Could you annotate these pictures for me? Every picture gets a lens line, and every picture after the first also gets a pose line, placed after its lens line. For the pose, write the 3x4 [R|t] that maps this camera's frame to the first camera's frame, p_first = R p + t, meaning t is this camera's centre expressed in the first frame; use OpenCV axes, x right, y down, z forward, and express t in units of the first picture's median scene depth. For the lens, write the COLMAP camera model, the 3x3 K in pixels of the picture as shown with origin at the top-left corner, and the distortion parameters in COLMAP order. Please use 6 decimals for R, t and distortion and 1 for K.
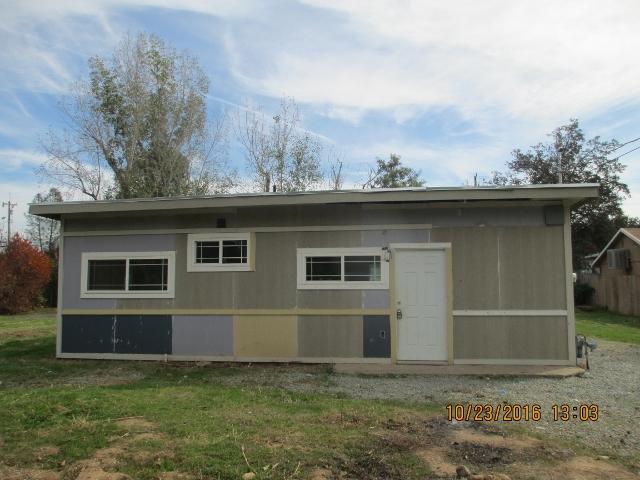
lens RADIAL K [[535.8, 0, 320.0], [0, 535.8, 240.0], [0, 0, 1]] dist [-0.048621, -0.005601]
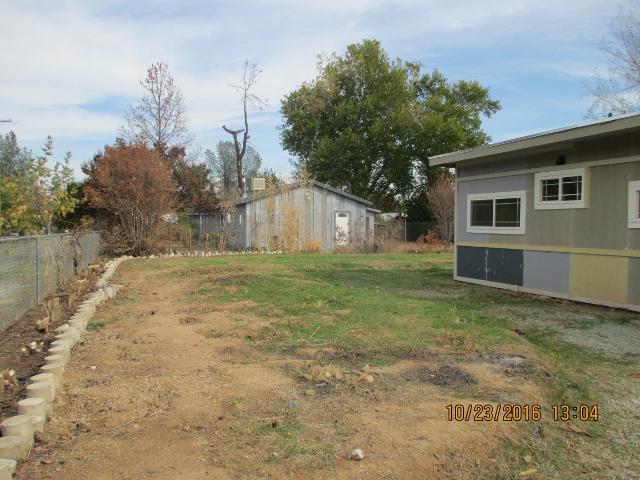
lens RADIAL K [[535.8, 0, 320.0], [0, 535.8, 240.0], [0, 0, 1]] dist [-0.048621, -0.005601]
pose [[0.491092, 0.039498, -0.870212, 0.455275], [0.053251, 0.995742, 0.075247, 0.018352], [0.869479, -0.083293, 0.486897, 0.124863]]
